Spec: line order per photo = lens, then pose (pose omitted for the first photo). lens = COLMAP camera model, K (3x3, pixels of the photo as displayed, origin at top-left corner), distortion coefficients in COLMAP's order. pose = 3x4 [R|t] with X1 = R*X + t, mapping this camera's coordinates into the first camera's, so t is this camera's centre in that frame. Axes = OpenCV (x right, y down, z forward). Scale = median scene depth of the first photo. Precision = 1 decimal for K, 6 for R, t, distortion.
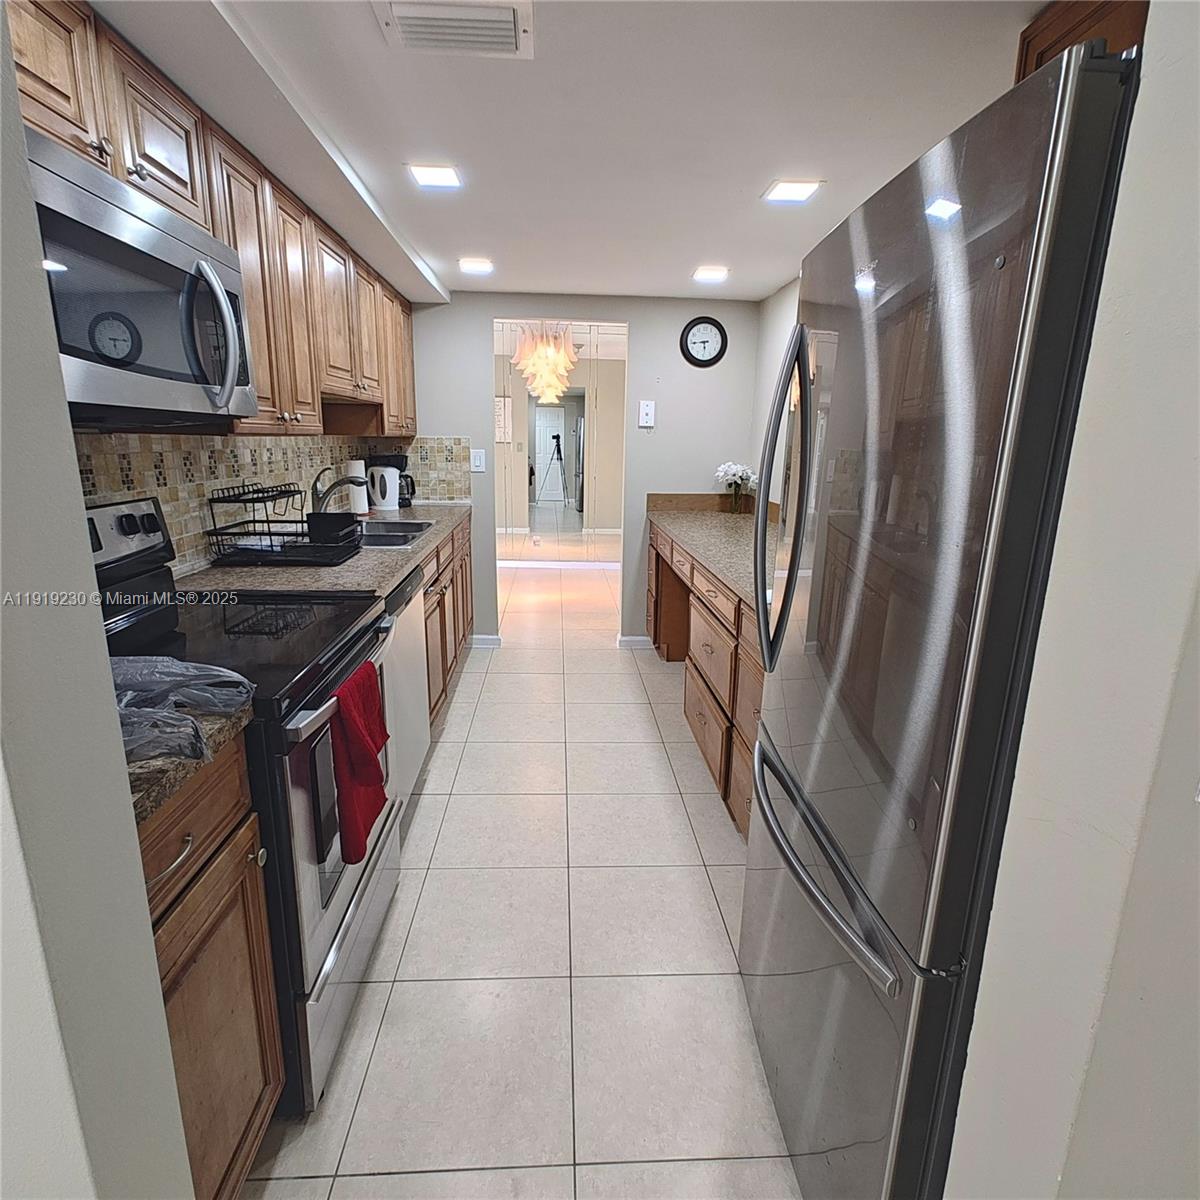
lens RADIAL K [[664.0, 0, 597.5], [0, 664.0, 599.7], [0, 0, 1]] dist [-0.007606, 0.011047]
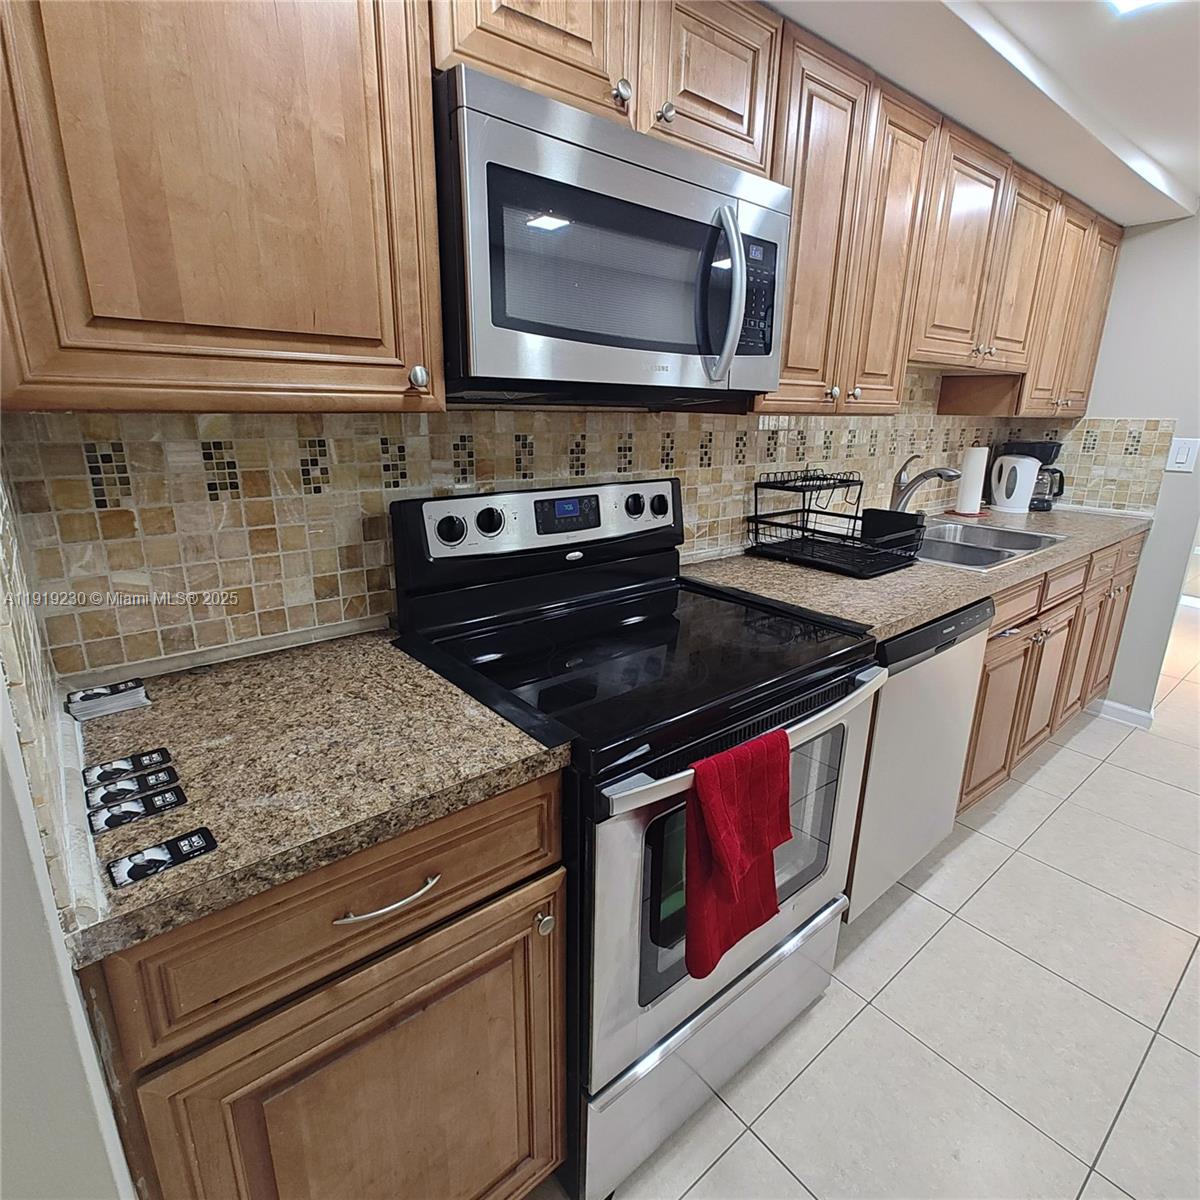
lens RADIAL K [[664.0, 0, 597.0], [0, 664.0, 594.7], [0, 0, 1]] dist [-0.007606, 0.011047]
pose [[0.587392, 0.215298, -0.780139, 0.040643], [-0.199107, 0.972781, 0.118548, -0.057565], [0.784428, 0.085697, 0.614271, 0.233612]]
